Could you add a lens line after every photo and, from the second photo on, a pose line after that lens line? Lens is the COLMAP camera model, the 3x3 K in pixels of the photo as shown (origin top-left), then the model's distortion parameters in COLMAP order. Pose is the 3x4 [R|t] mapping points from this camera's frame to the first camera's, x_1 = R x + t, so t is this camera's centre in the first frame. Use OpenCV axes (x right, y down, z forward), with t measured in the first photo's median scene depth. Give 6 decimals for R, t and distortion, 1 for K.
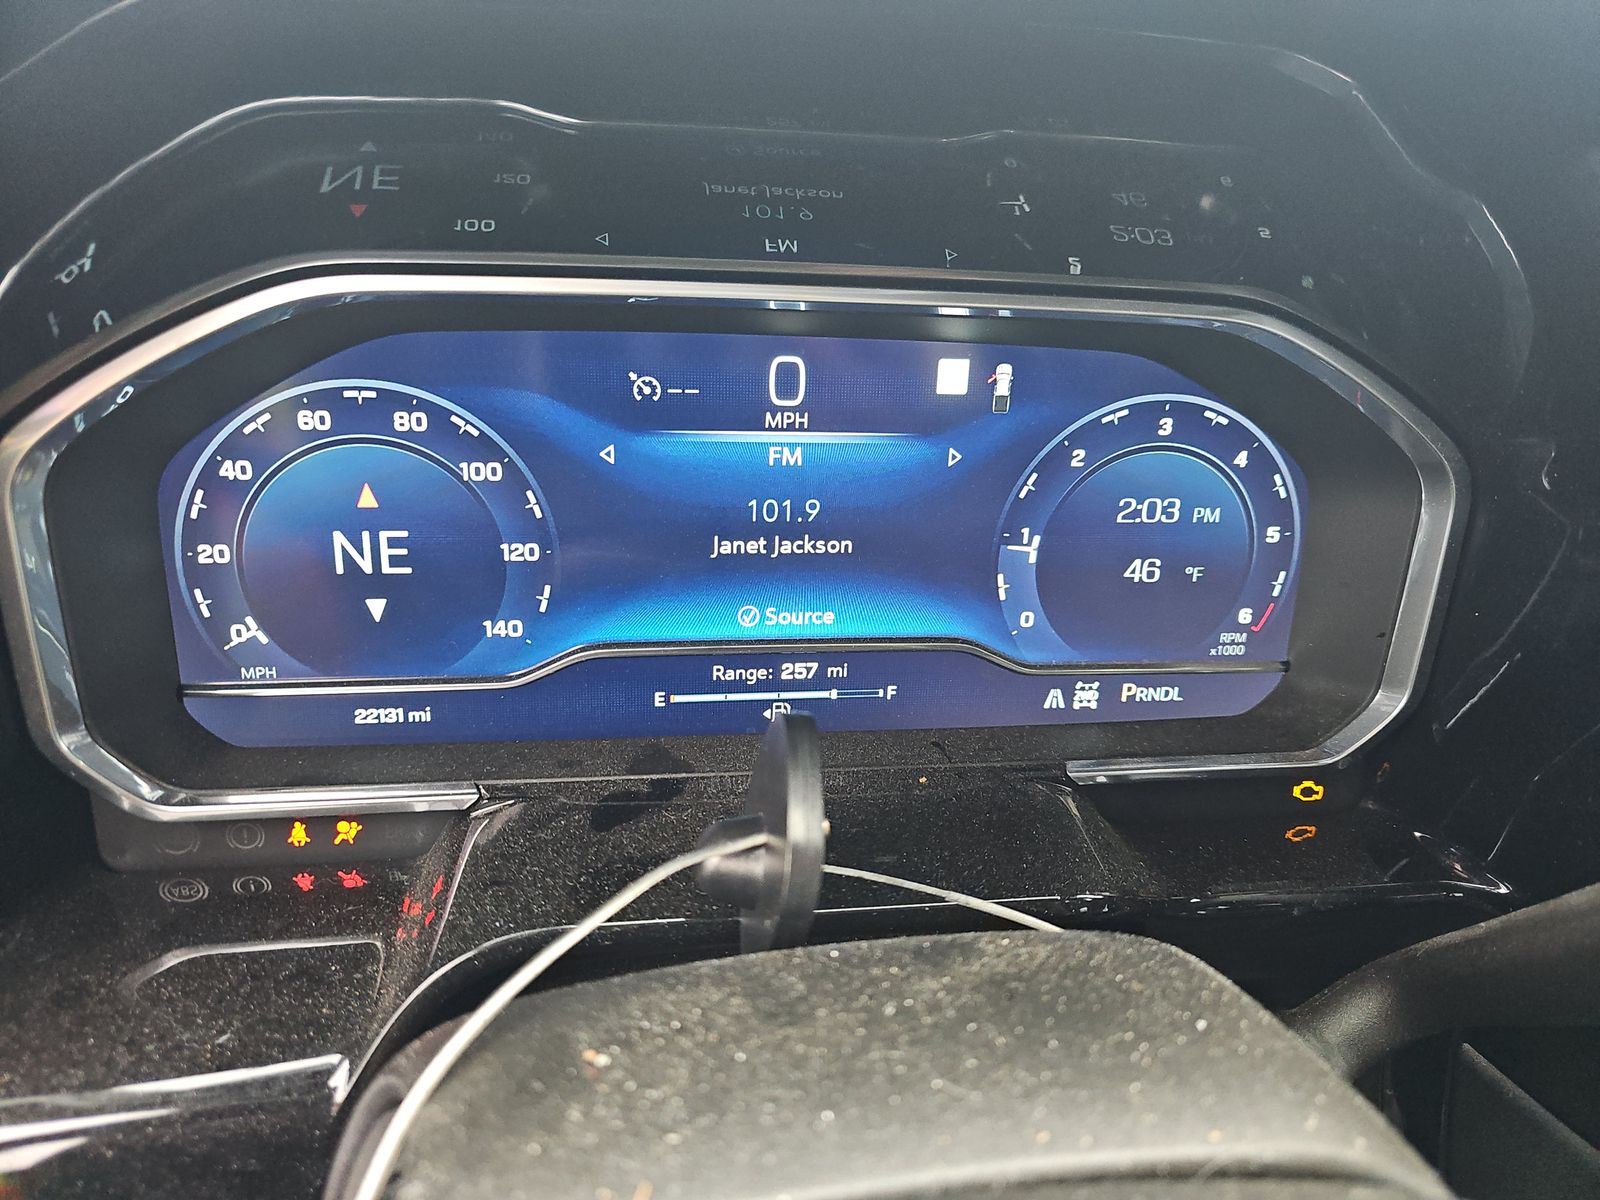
lens RADIAL K [[1042.1, 0, 795.5], [0, 1042.1, 596.4], [0, 0, 1]] dist [0.041851, -0.022442]
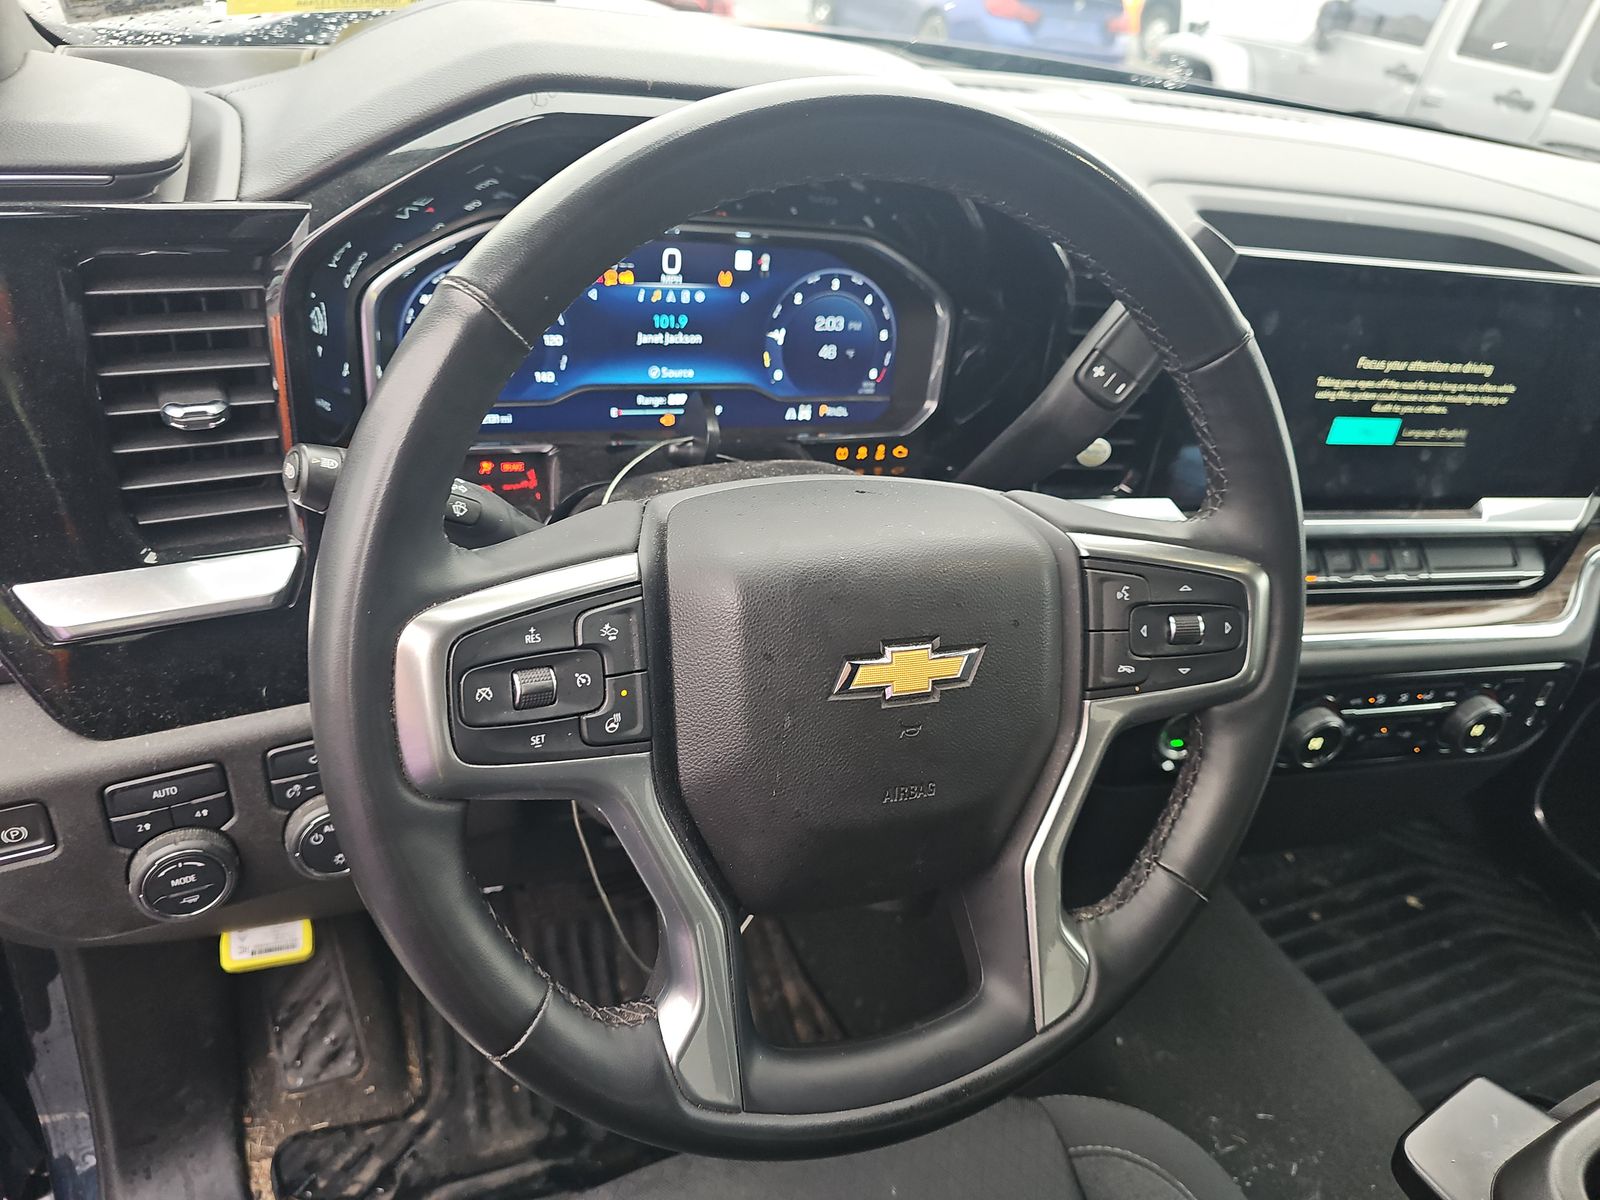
lens RADIAL K [[1042.1, 0, 801.0], [0, 1042.1, 606.2], [0, 0, 1]] dist [0.041851, -0.022442]
pose [[0.966549, -0.066349, 0.247750, -0.320847], [0.029910, 0.988528, 0.148049, 0.187043], [-0.254731, -0.135686, 0.957445, -1.230096]]
